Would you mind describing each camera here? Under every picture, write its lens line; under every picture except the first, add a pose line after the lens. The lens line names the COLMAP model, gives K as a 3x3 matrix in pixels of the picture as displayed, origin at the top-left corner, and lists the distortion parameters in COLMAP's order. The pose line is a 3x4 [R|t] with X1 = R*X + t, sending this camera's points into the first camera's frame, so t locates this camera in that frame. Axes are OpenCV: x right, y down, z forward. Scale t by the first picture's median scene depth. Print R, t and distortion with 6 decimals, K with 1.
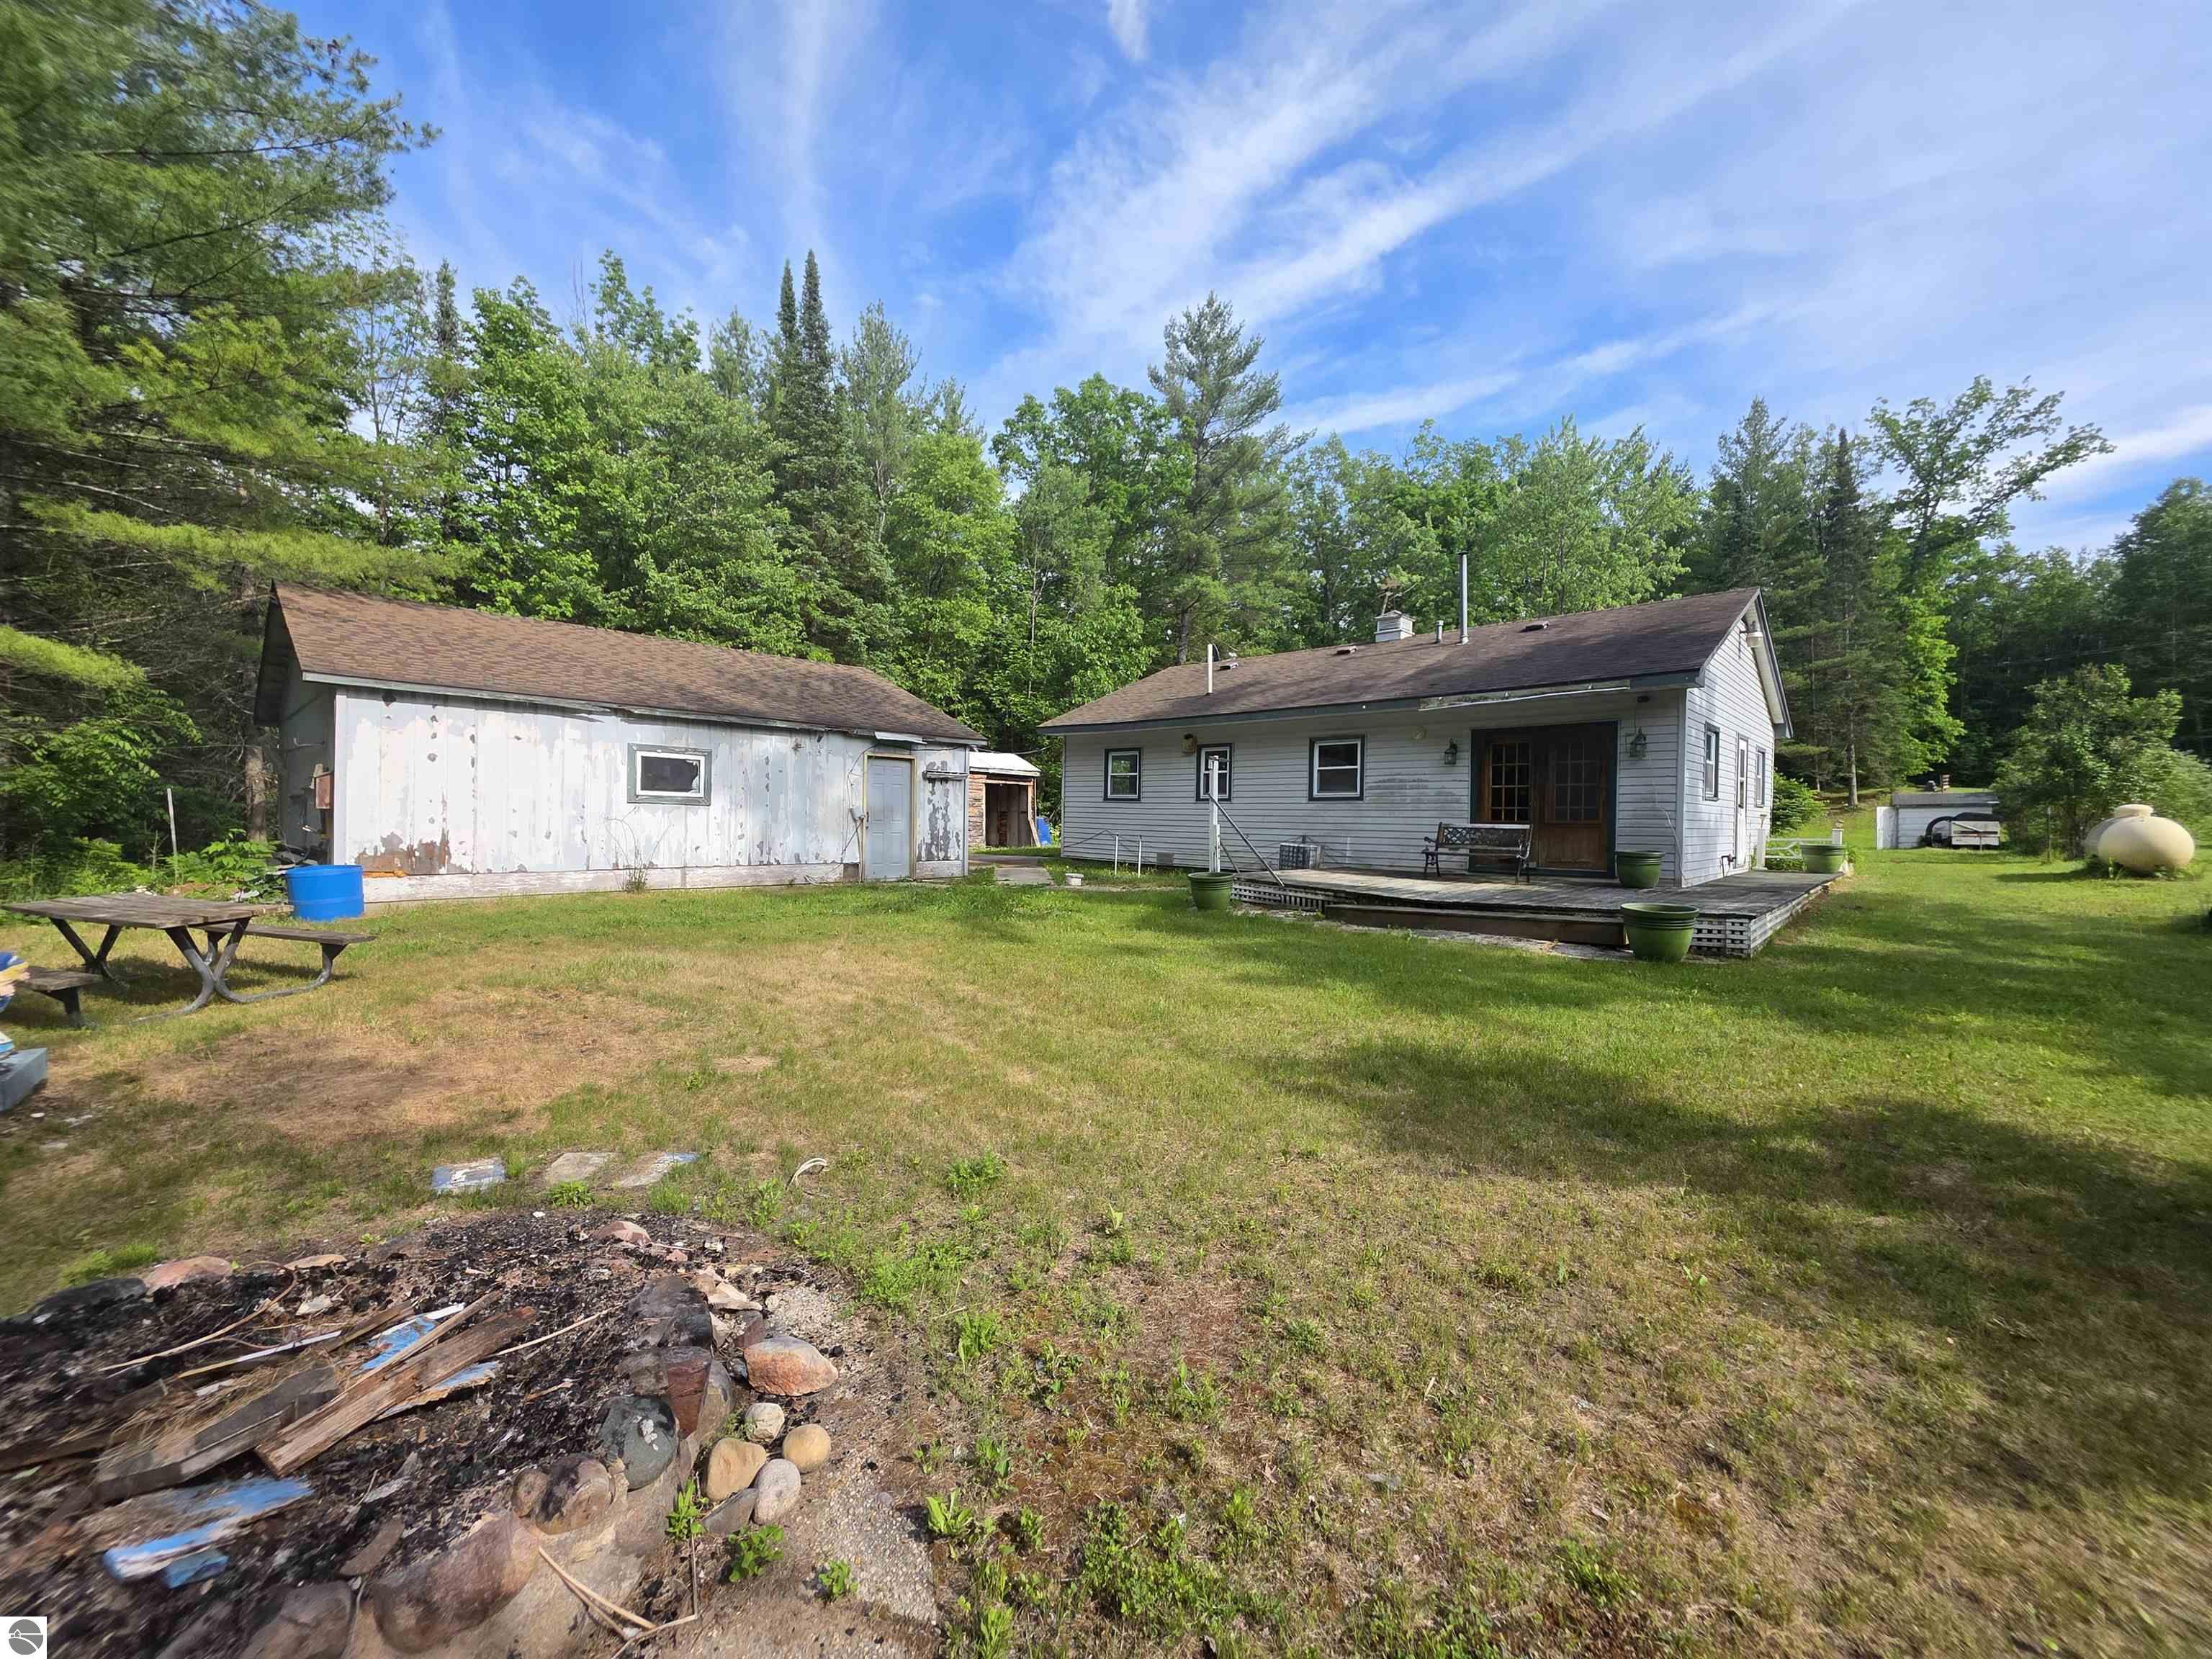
lens RADIAL K [[889.8, 0, 1098.9], [0, 889.8, 818.7], [0, 0, 1]] dist [-0.001514, 0.000325]
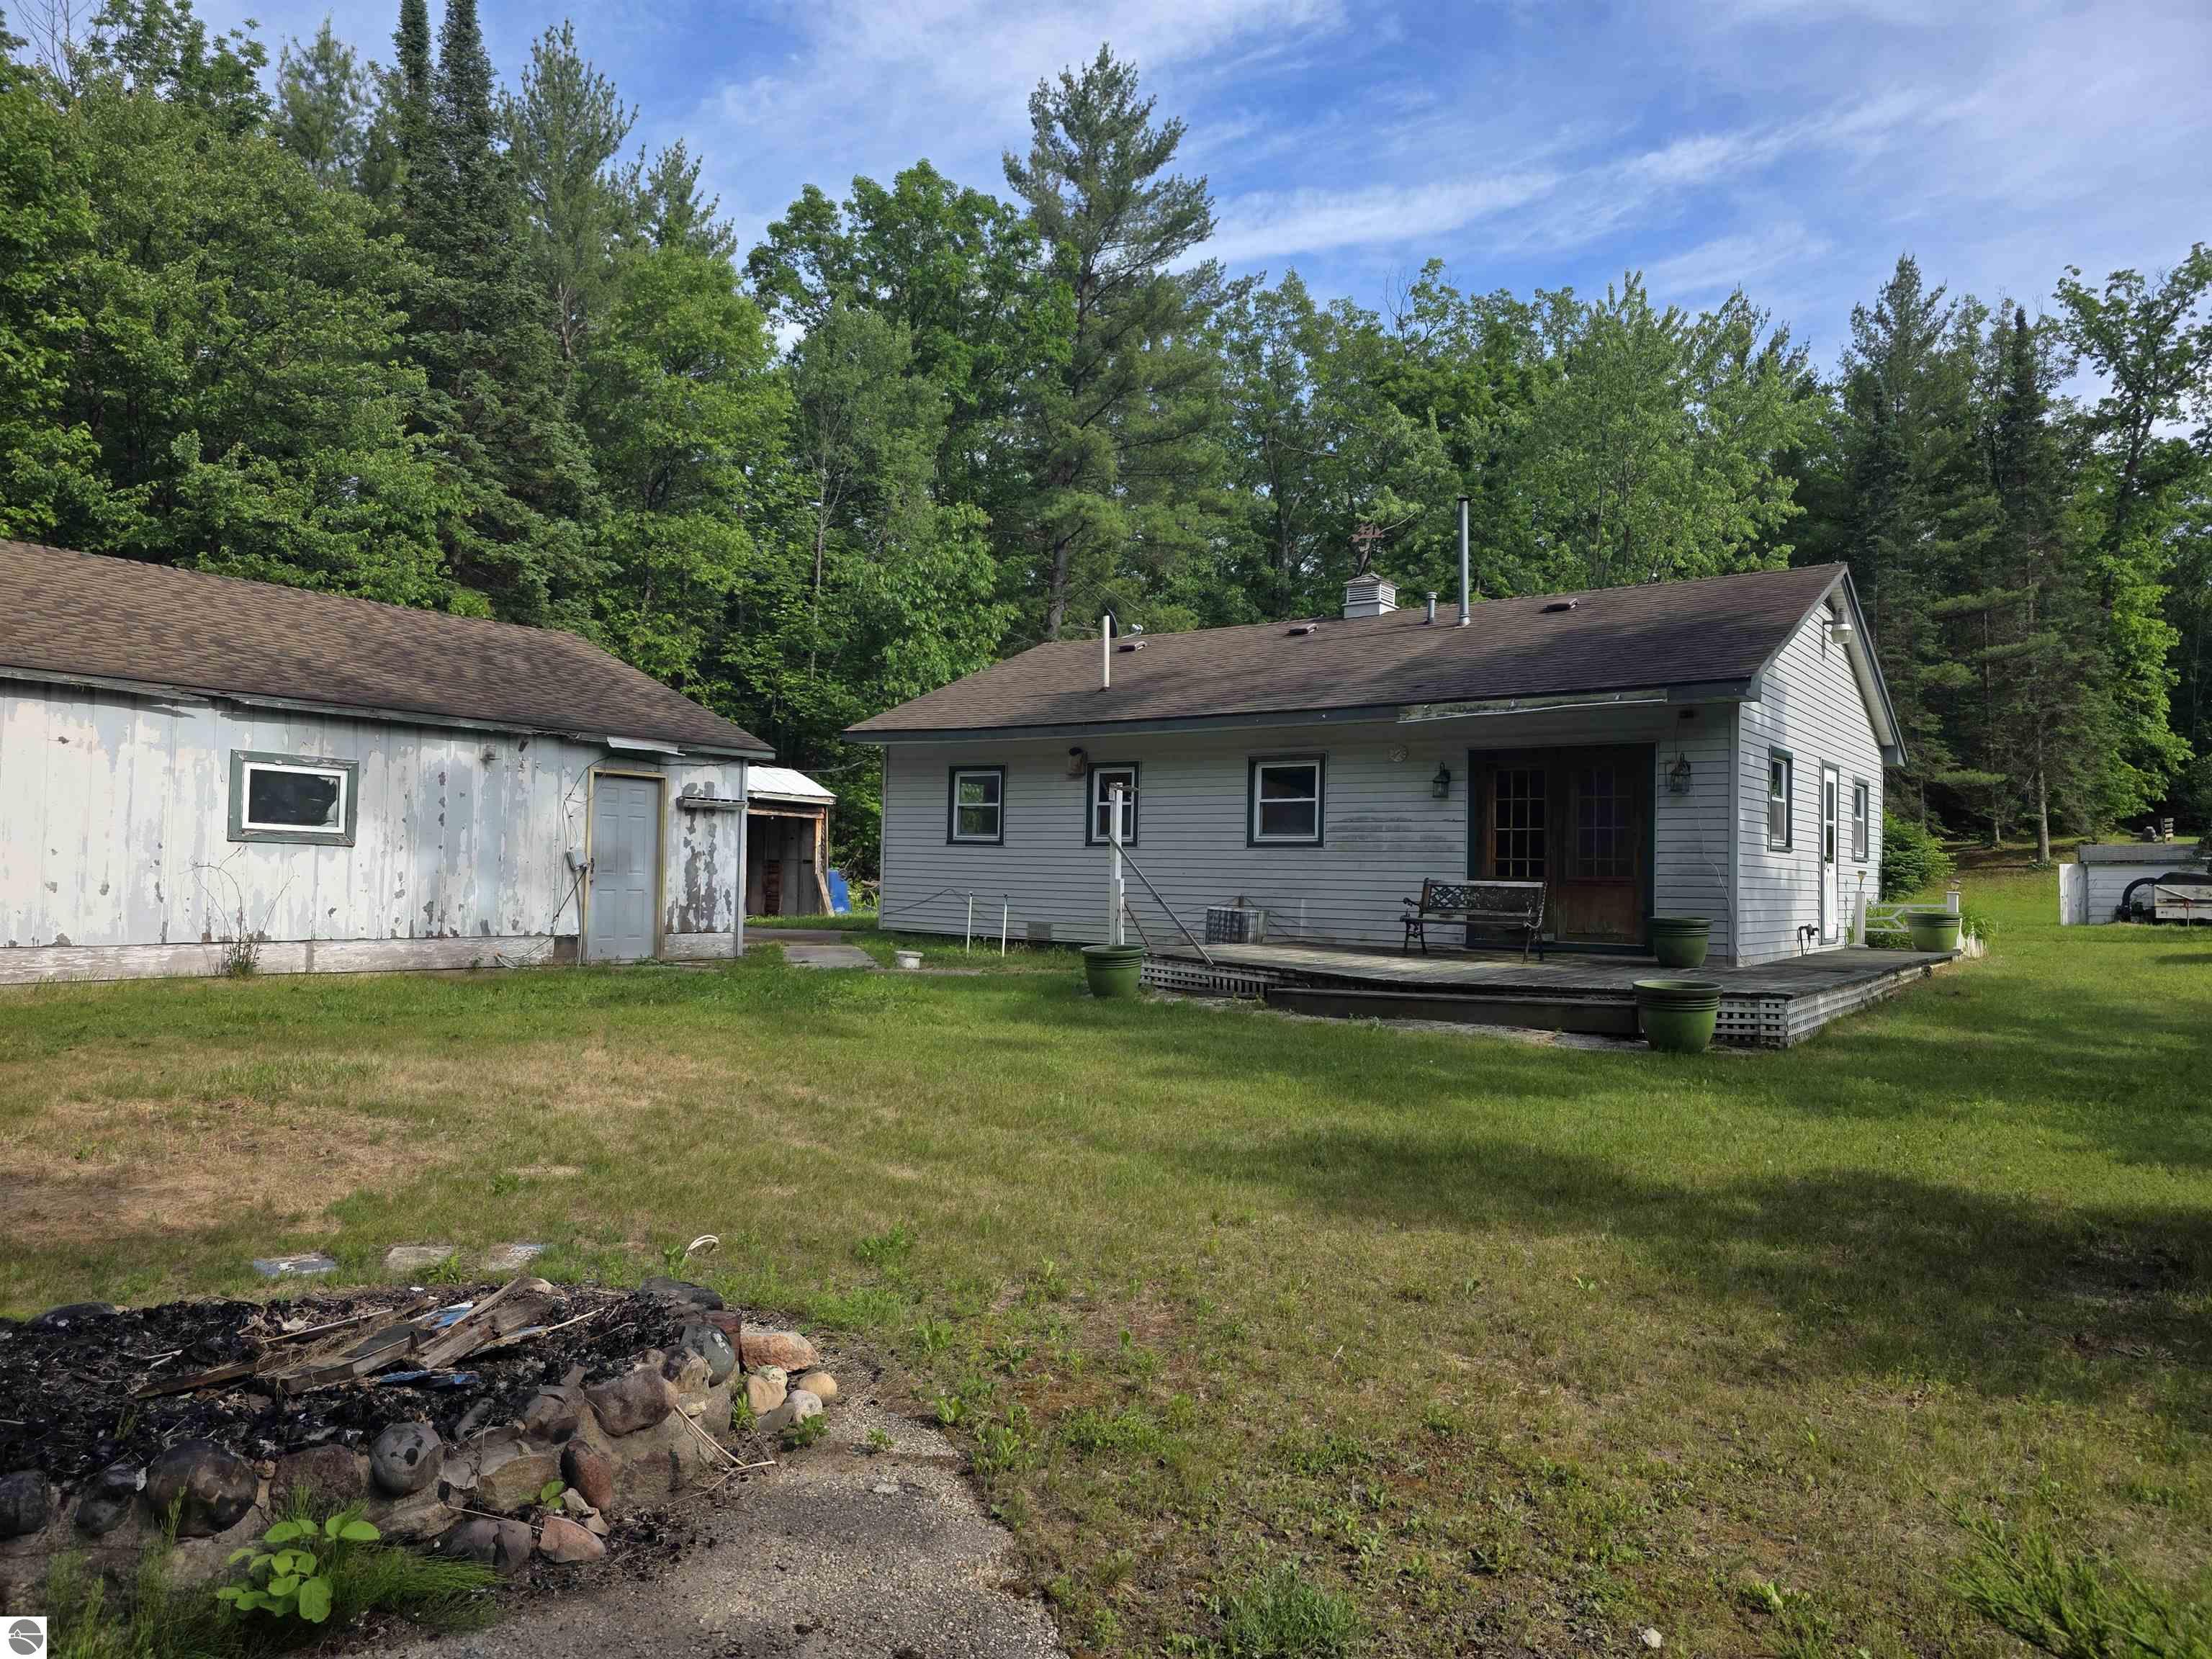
lens RADIAL K [[1498.7, 0, 1108.4], [0, 1498.7, 837.4], [0, 0, 1]] dist [0.054171, -0.047304]
pose [[0.990684, 0.009517, 0.135846, -0.025506], [-0.006023, 0.999641, -0.026105, 0.003066], [-0.136046, 0.025044, 0.990386, -0.118555]]
